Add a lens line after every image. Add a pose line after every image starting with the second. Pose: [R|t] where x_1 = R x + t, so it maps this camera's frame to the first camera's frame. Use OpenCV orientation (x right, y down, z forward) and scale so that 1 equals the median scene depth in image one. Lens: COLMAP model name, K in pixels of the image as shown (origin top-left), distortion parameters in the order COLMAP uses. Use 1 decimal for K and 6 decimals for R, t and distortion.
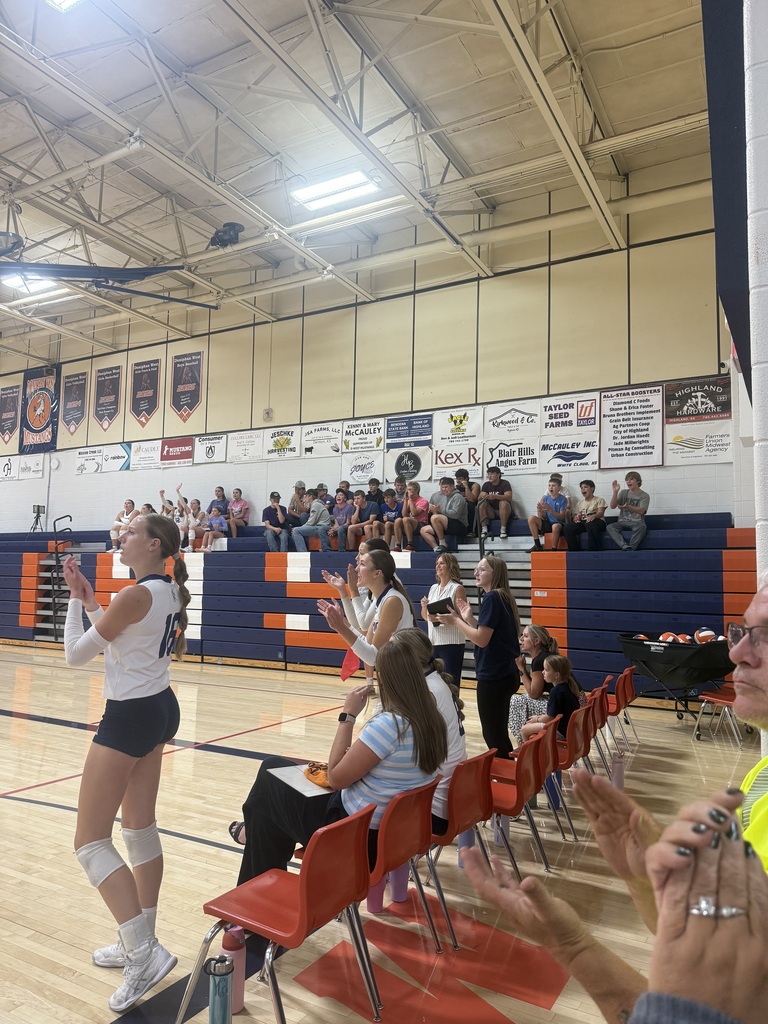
lens RADIAL K [[734.5, 0, 385.7], [0, 734.5, 515.4], [0, 0, 1]] dist [0.031446, -0.038283]
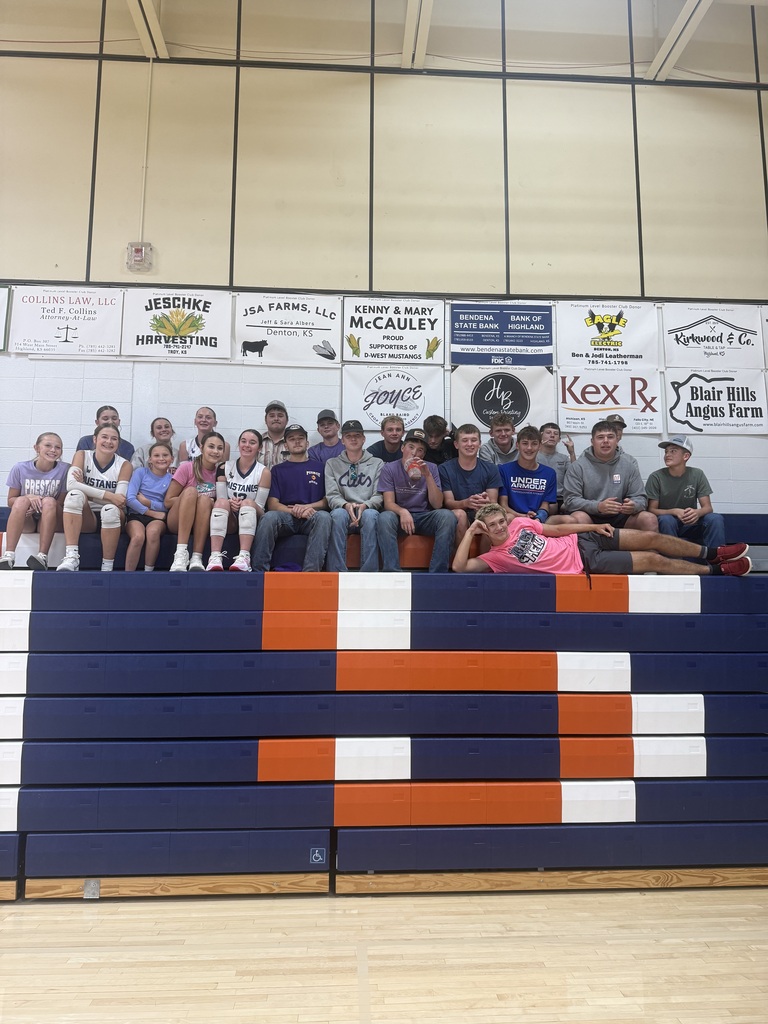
lens RADIAL K [[734.5, 0, 385.7], [0, 734.5, 511.9], [0, 0, 1]] dist [0.031446, -0.038283]
pose [[0.834103, 0.055657, 0.548794, -0.303666], [-0.033886, 0.998188, -0.049730, 0.034842], [-0.550567, 0.022884, 0.834477, 0.627715]]
